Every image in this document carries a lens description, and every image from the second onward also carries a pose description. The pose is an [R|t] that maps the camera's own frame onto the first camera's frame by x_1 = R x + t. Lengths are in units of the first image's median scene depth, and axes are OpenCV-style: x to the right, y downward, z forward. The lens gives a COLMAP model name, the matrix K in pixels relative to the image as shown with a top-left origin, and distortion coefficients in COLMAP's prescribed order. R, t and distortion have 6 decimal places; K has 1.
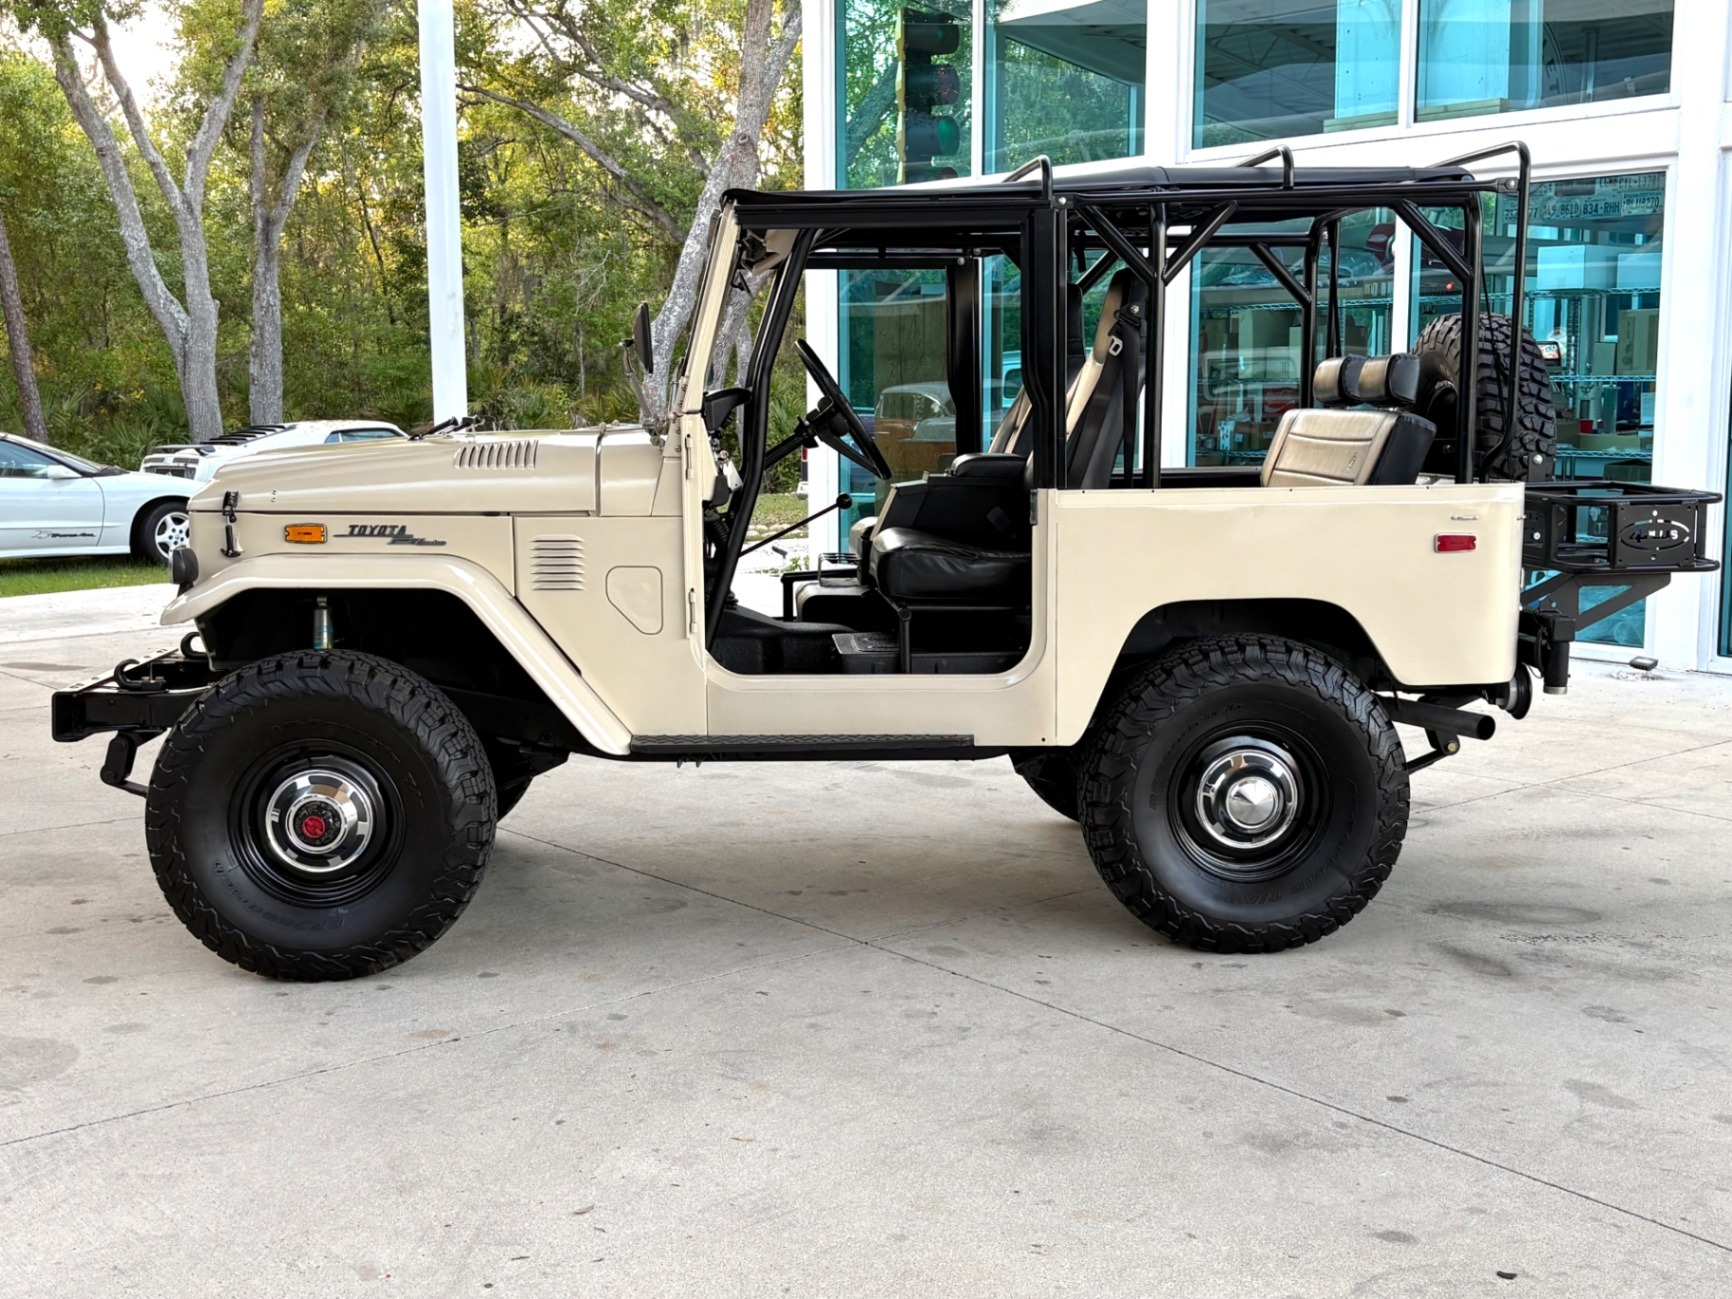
lens RADIAL K [[2058.9, 0, 857.5], [0, 2058.9, 645.1], [0, 0, 1]] dist [0.173015, -0.653736]
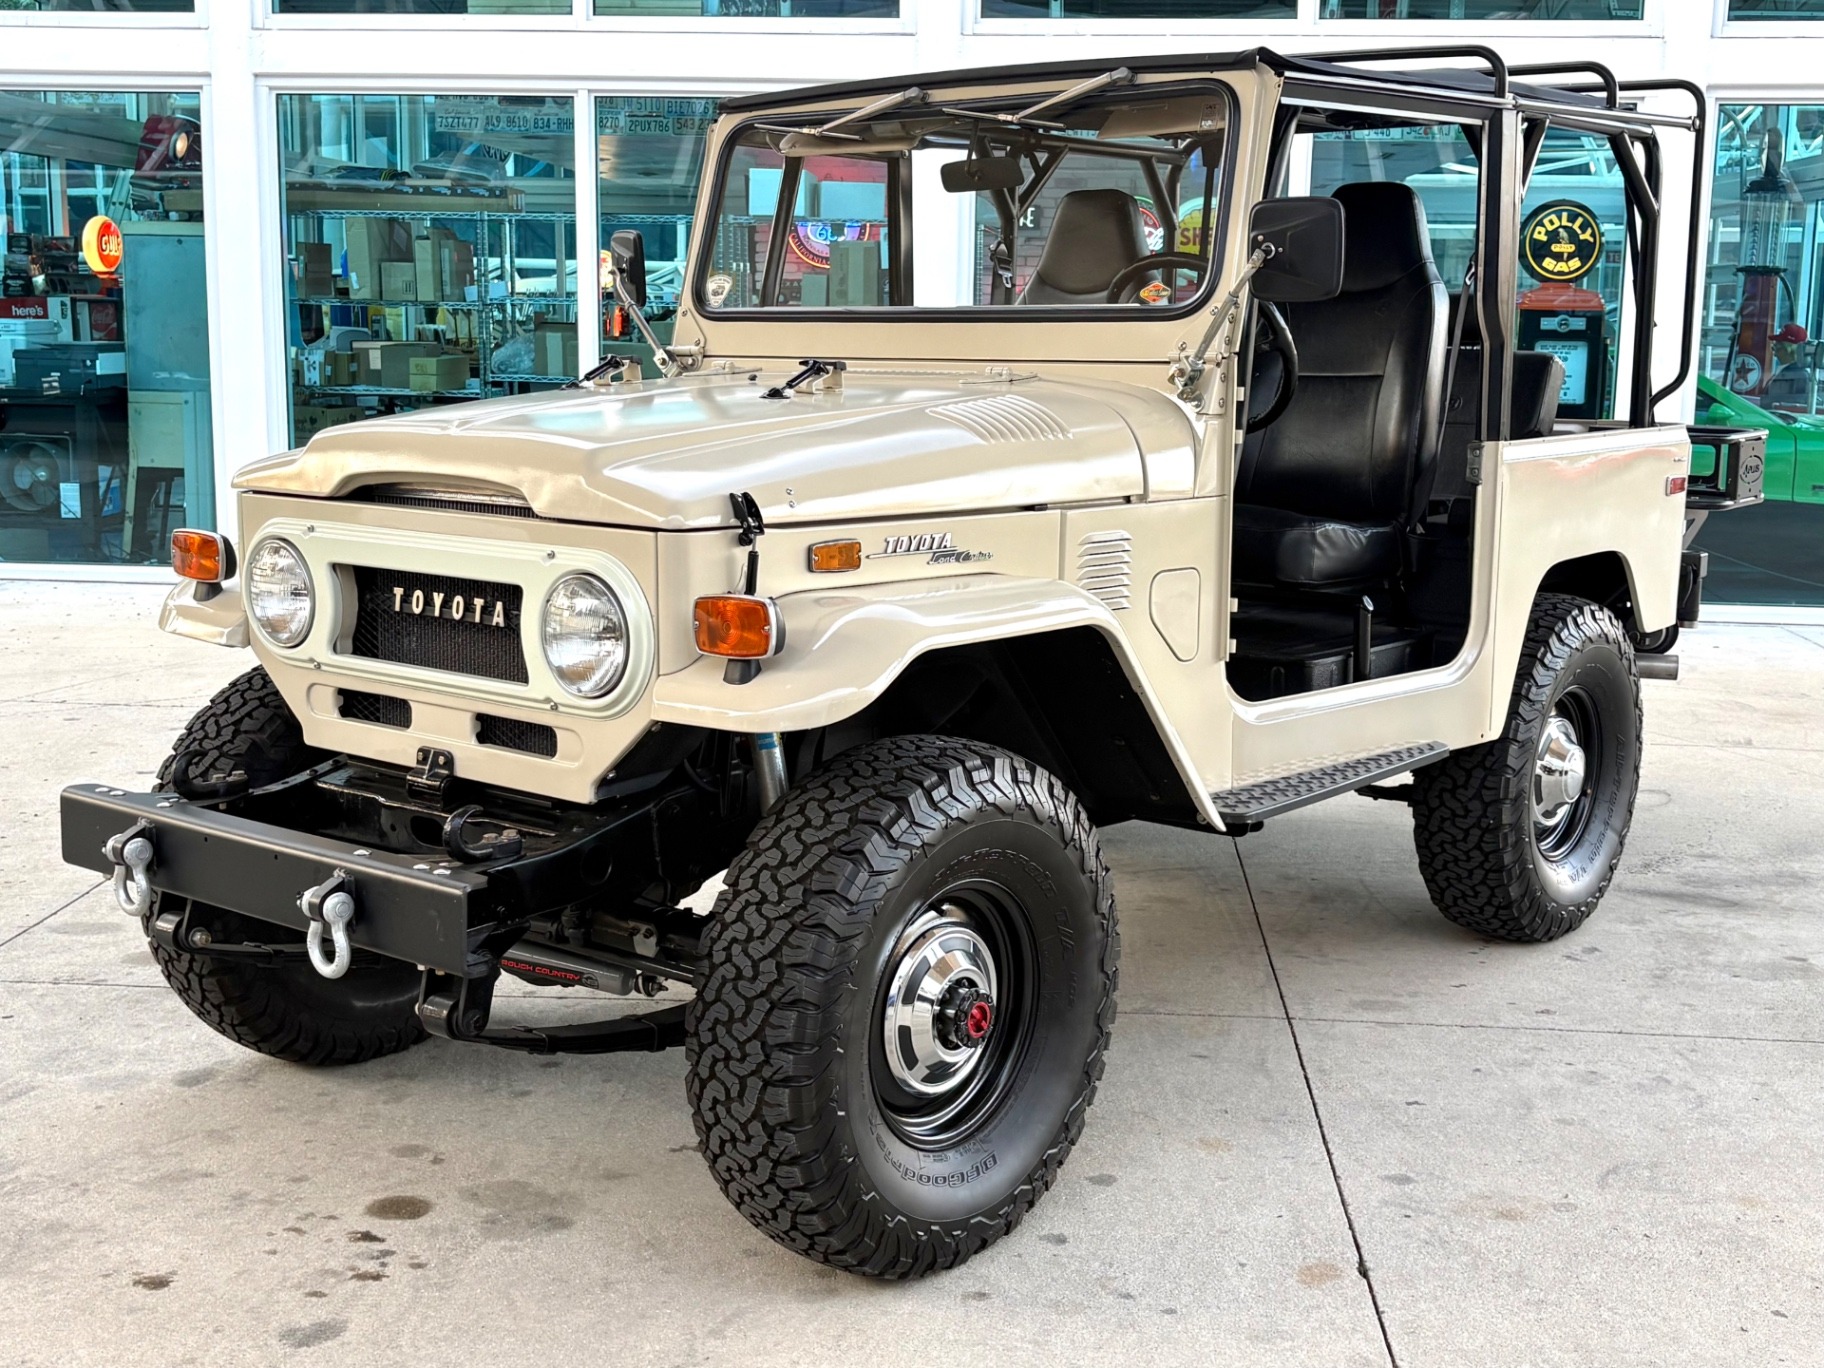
lens RADIAL K [[2168.3, 0, 903.1], [0, 2168.3, 679.3], [0, 0, 1]] dist [0.173015, -0.653736]
pose [[0.683172, -0.110069, 0.721914, -0.726778], [0.077365, 0.993921, 0.078329, -0.066943], [-0.726147, 0.002338, 0.687535, 0.551845]]
